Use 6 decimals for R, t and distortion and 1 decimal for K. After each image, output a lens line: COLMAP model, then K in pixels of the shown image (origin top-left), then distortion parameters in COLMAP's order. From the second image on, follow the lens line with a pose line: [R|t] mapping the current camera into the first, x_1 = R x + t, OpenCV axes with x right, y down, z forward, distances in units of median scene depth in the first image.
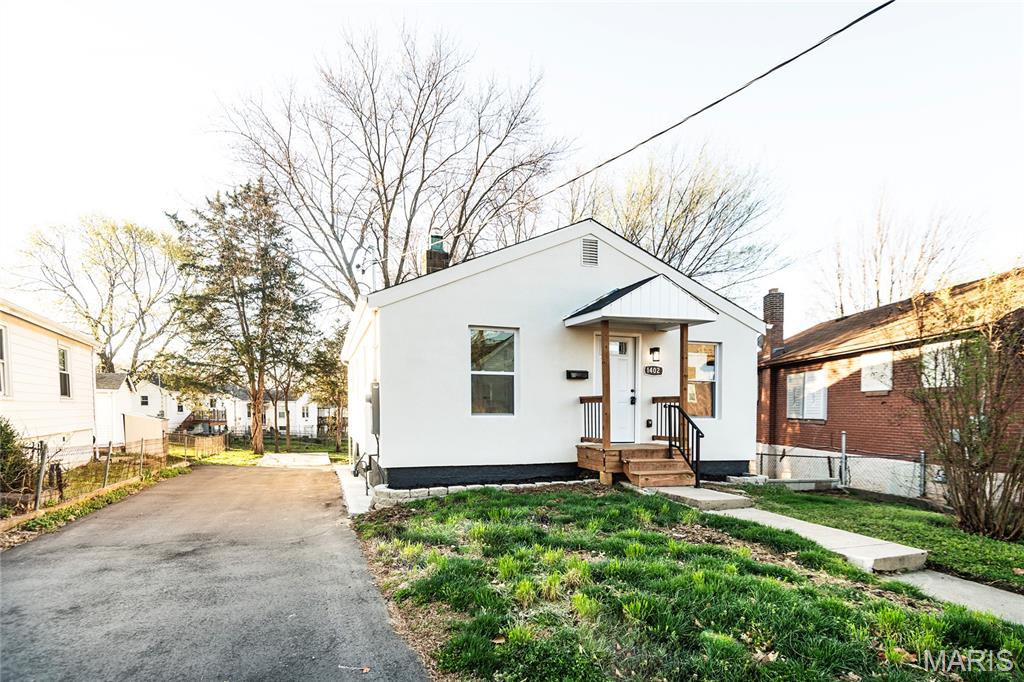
lens RADIAL K [[475.4, 0, 501.8], [0, 475.4, 422.6], [0, 0, 1]] dist [0.026456, -0.012804]
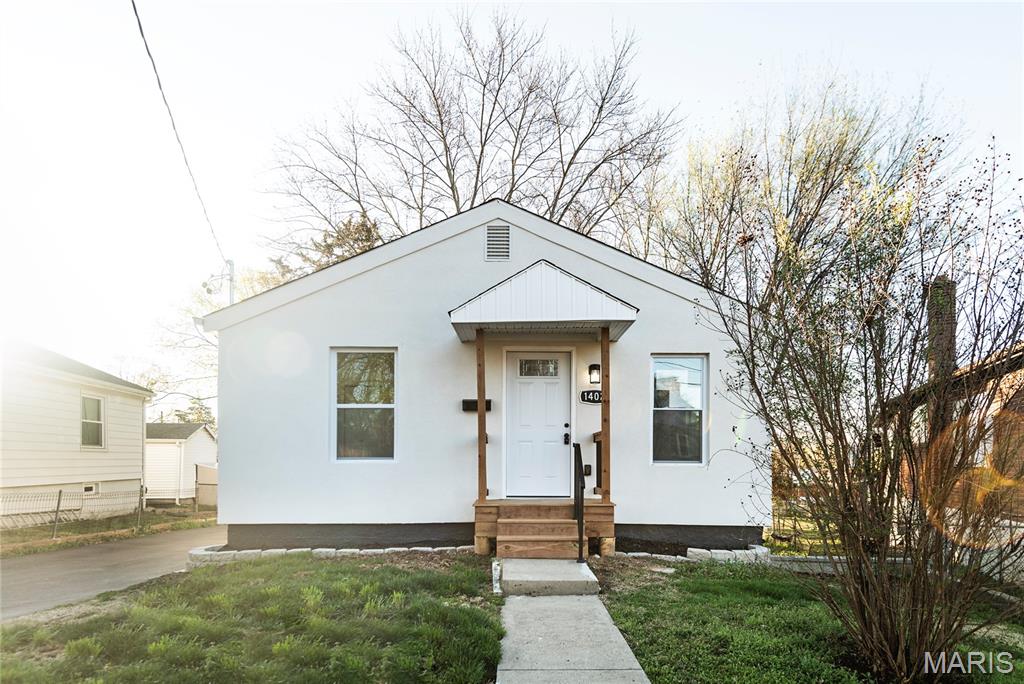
lens RADIAL K [[562.6, 0, 544.9], [0, 562.6, 458.7], [0, 0, 1]] dist [0.019718, 0.000271]
pose [[0.964195, -0.007142, -0.265098, 0.483676], [-0.000636, 0.999572, -0.029244, 0.009418], [0.265194, 0.028366, 0.963778, 0.171734]]
